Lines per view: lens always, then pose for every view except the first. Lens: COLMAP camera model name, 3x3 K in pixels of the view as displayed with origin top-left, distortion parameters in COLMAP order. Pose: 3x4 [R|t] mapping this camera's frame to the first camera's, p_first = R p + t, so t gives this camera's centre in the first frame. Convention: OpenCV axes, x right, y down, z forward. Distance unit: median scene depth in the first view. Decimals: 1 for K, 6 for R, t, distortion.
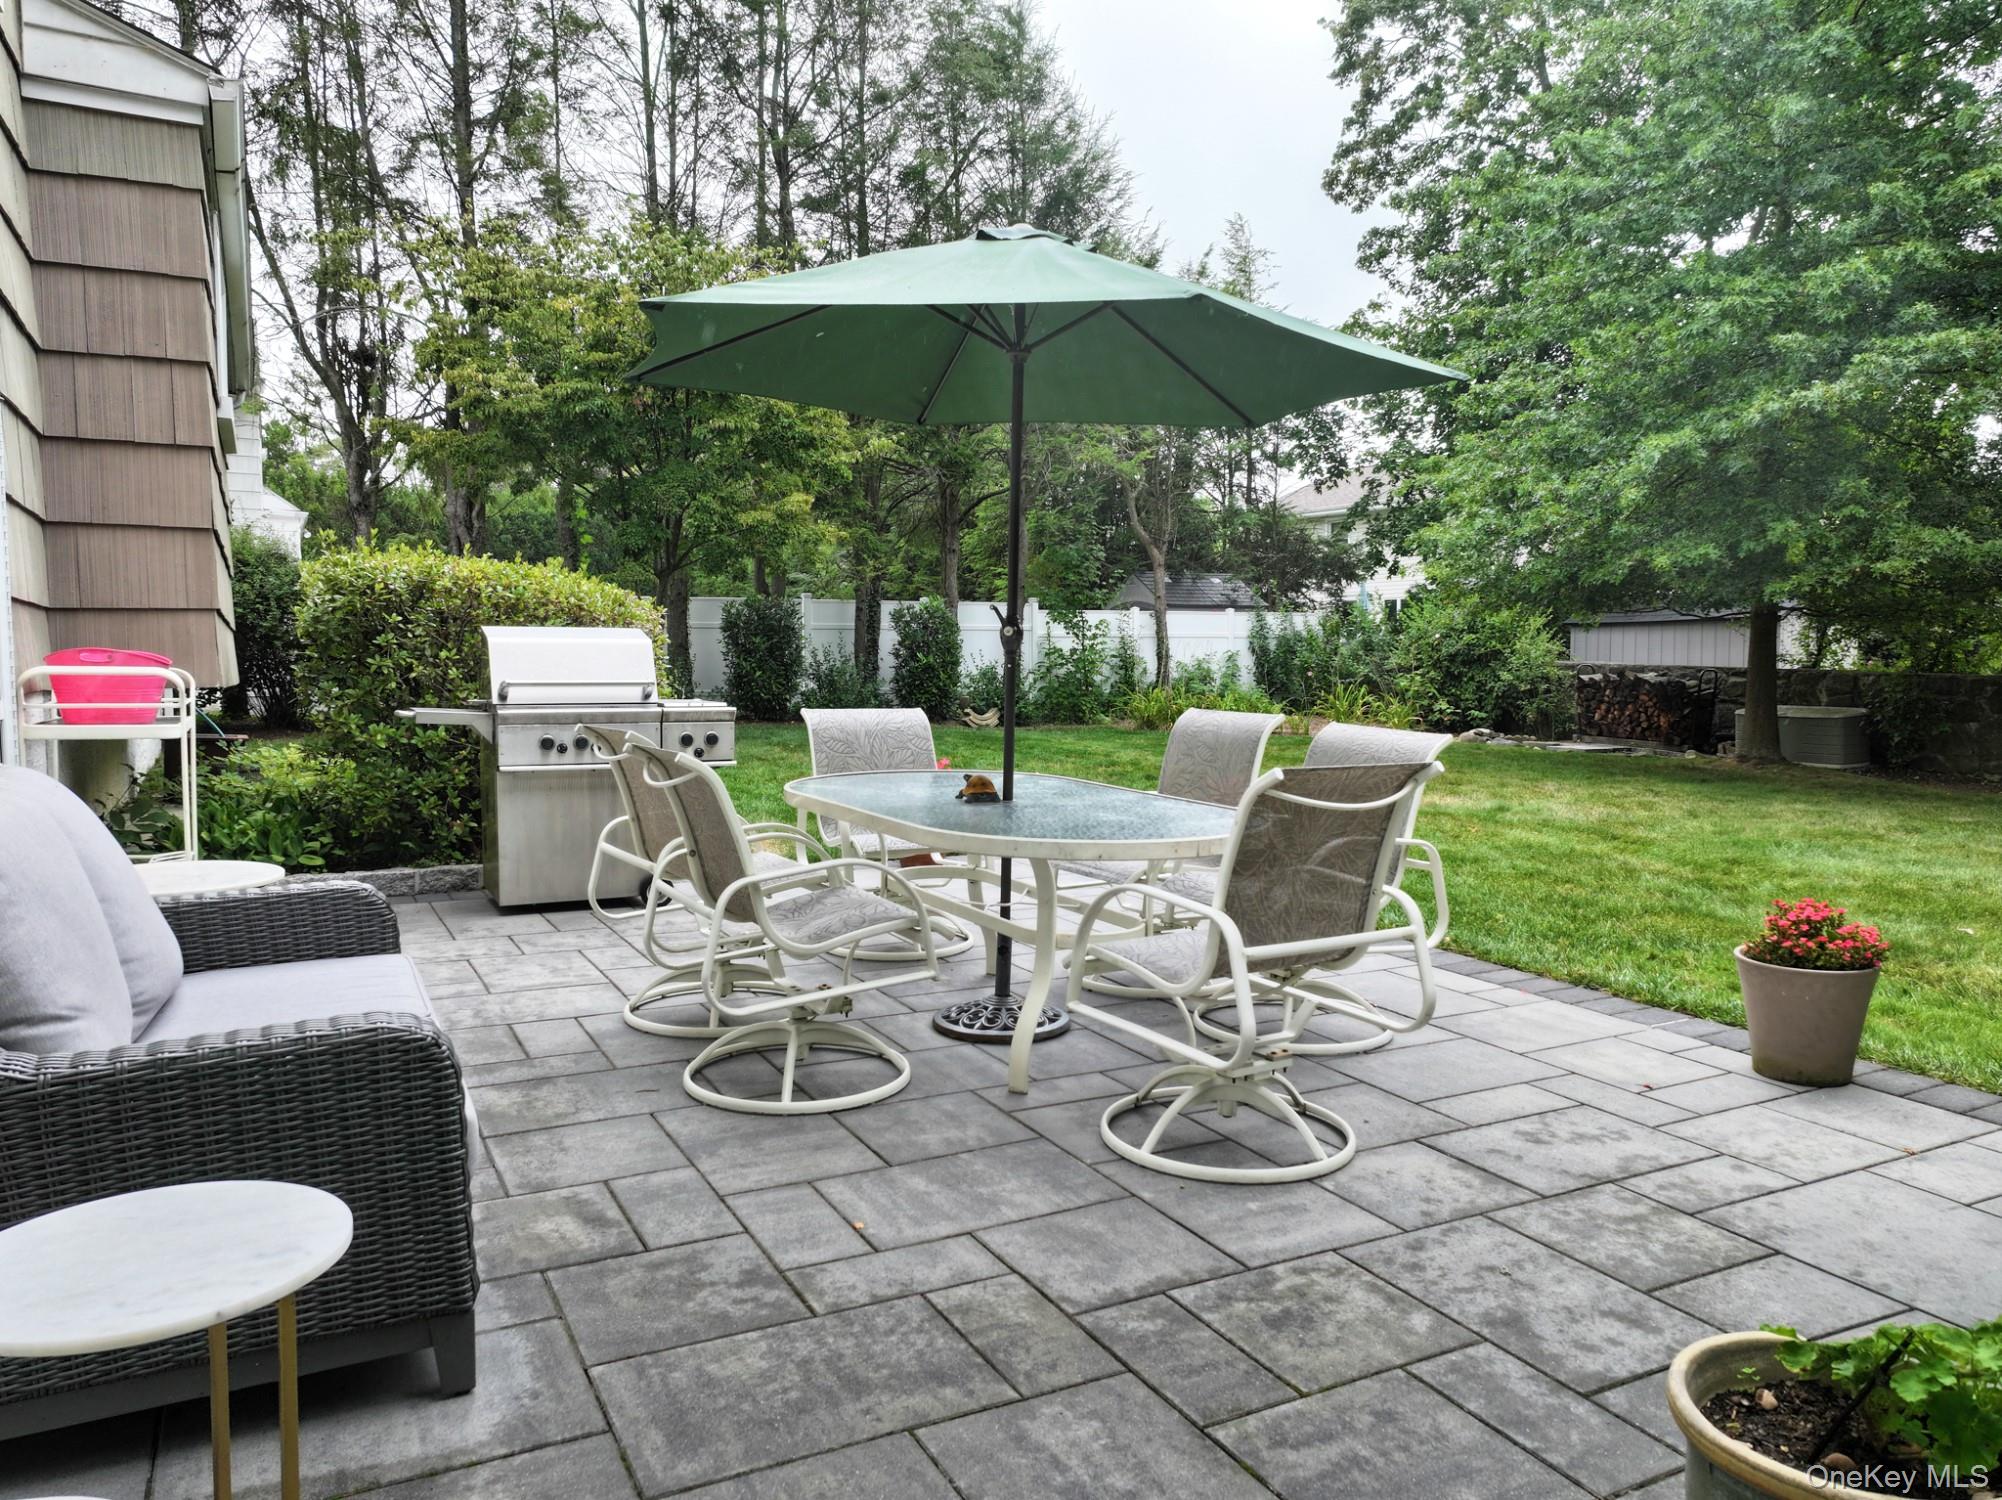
lens RADIAL K [[1406.9, 0, 1004.6], [0, 1406.9, 740.6], [0, 0, 1]] dist [-0.006850, 0.032294]
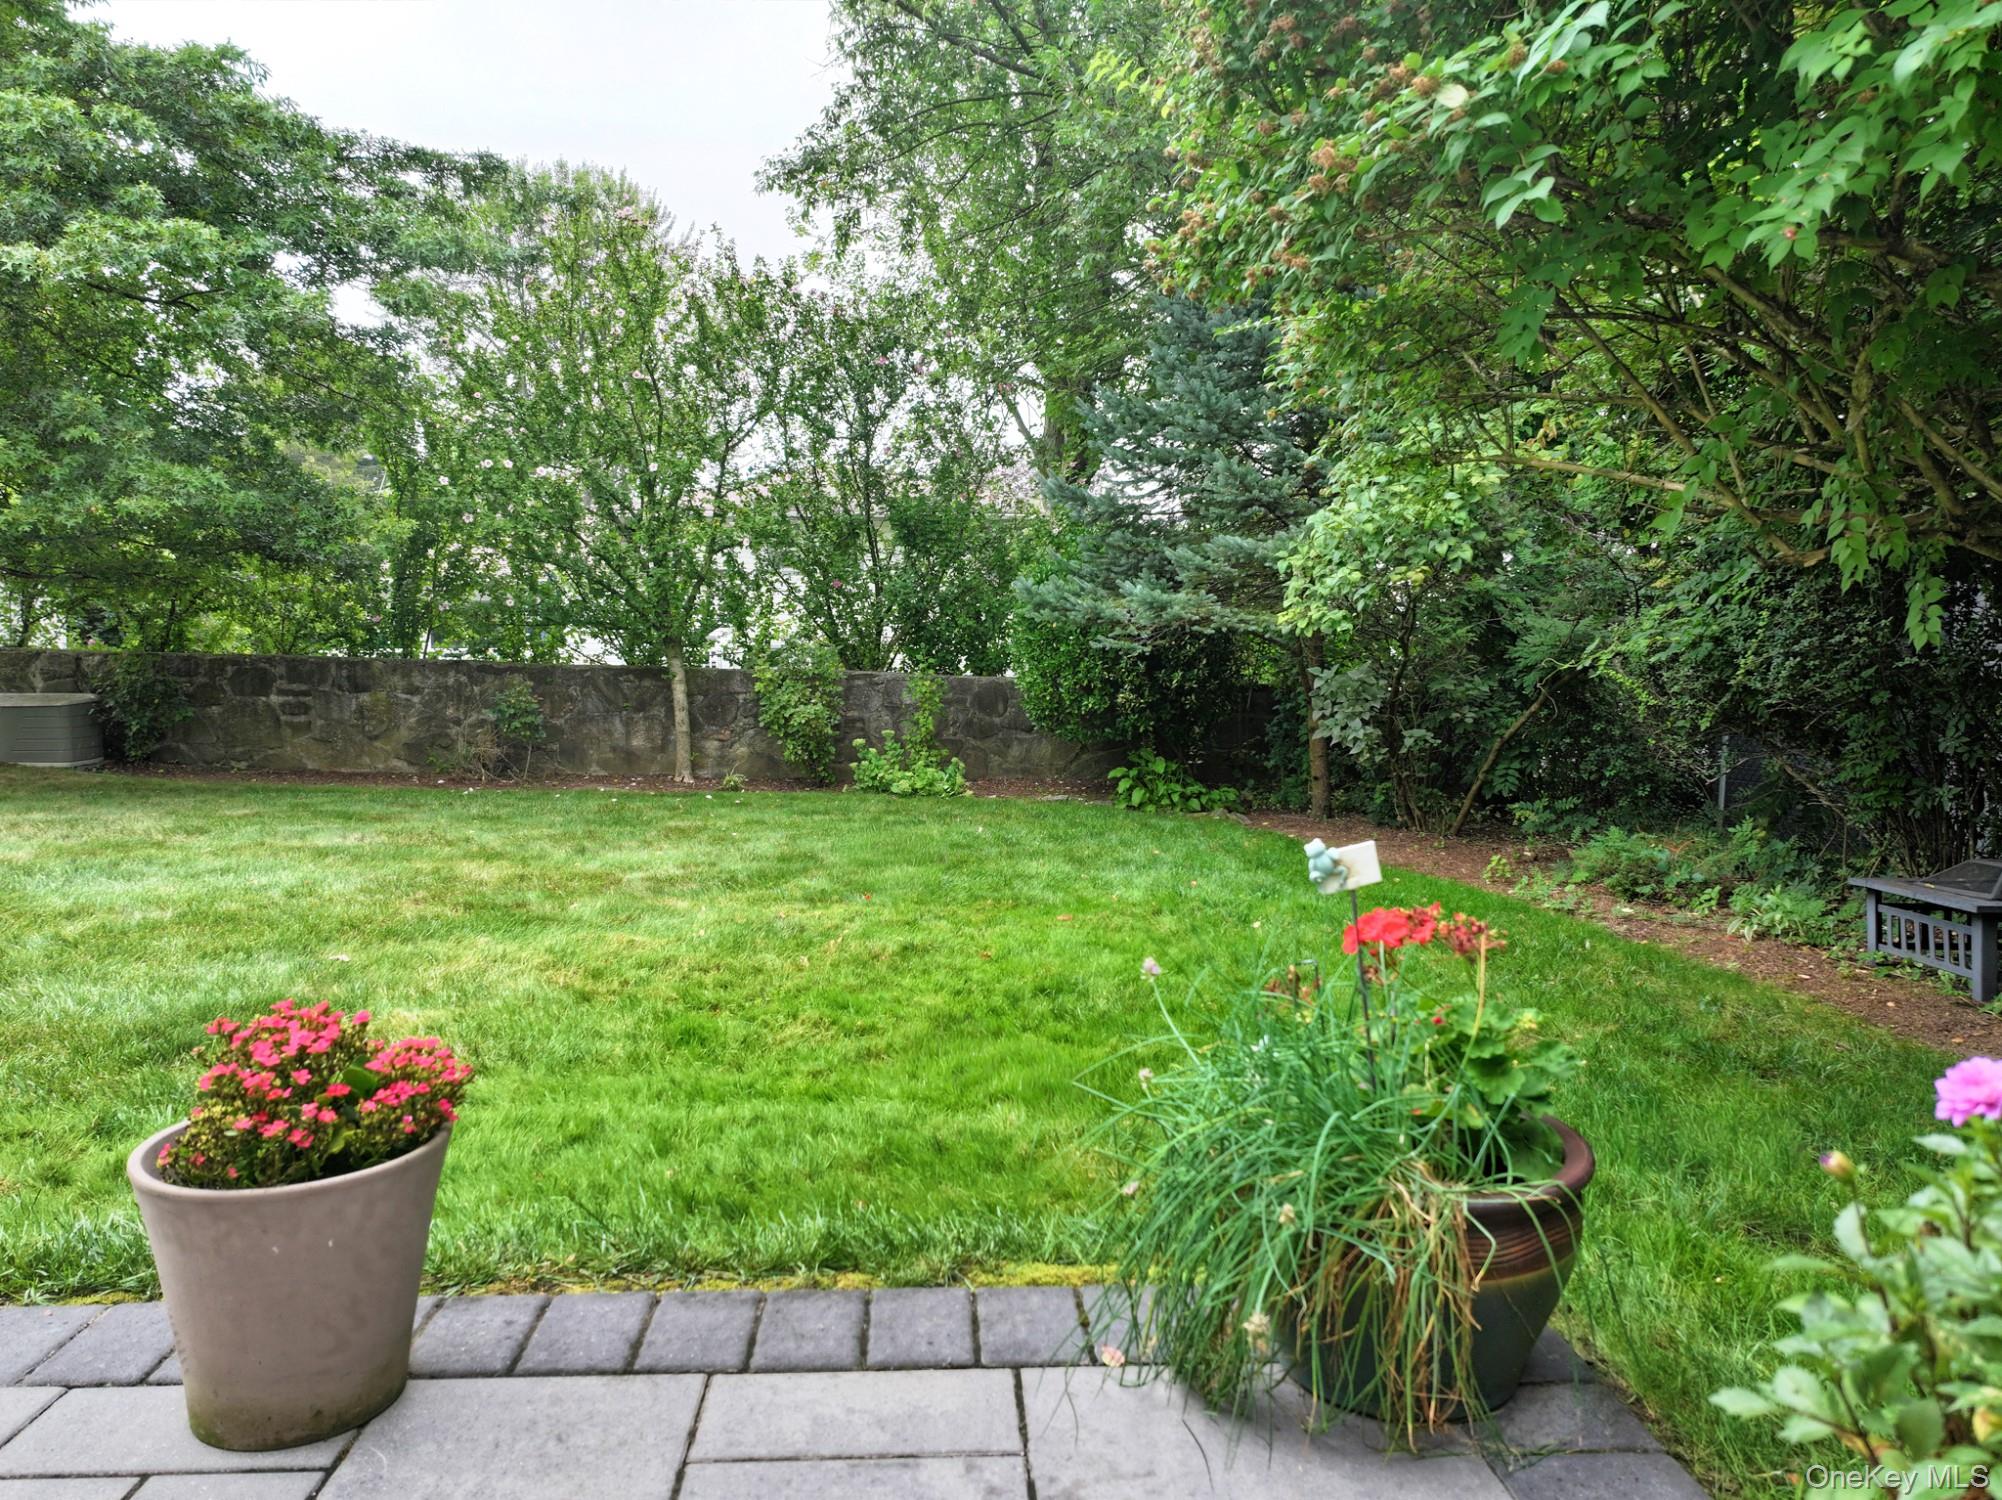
lens RADIAL K [[1406.9, 0, 1004.6], [0, 1406.9, 740.6], [0, 0, 1]] dist [-0.006850, 0.032294]
pose [[0.412853, -0.051843, 0.909321, 0.098743], [0.052543, 0.998072, 0.033047, 0.009151], [-0.909281, 0.034135, 0.414781, 0.230285]]
